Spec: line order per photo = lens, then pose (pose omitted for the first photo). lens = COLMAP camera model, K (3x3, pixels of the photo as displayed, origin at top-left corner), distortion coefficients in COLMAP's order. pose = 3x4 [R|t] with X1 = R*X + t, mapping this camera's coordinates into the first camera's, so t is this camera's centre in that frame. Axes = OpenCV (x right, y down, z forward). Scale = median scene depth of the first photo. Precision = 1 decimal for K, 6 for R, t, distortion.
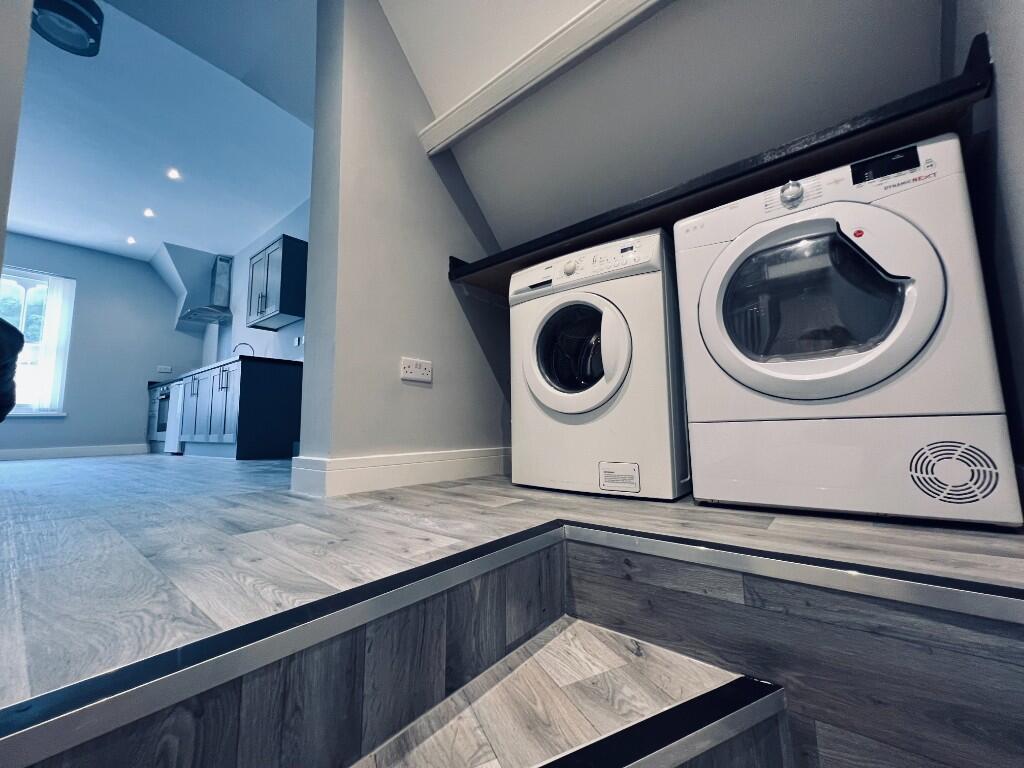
lens RADIAL K [[408.8, 0, 508.7], [0, 408.8, 381.1], [0, 0, 1]] dist [0.000858, -0.000062]
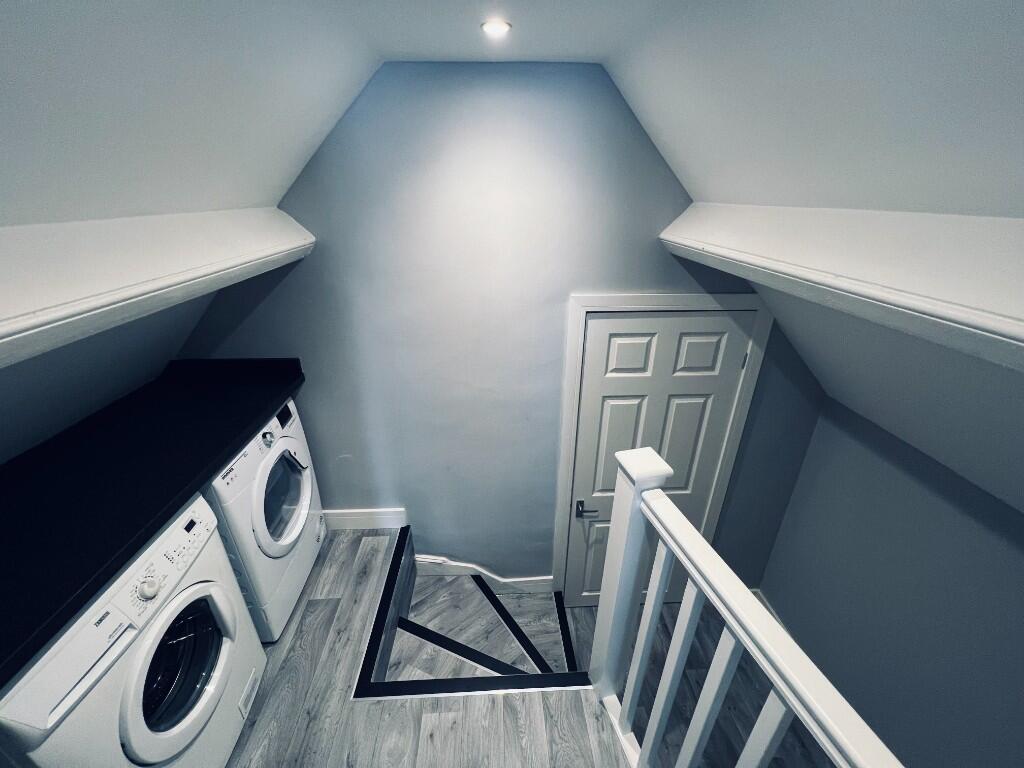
lens RADIAL K [[408.8, 0, 512.2], [0, 408.8, 383.2], [0, 0, 1]] dist [0.000858, -0.000062]
pose [[-0.675314, -0.300674, 0.673459, -1.284555], [-0.074669, 0.936308, 0.343151, -1.785795], [-0.733741, 0.181448, -0.654752, 1.840131]]
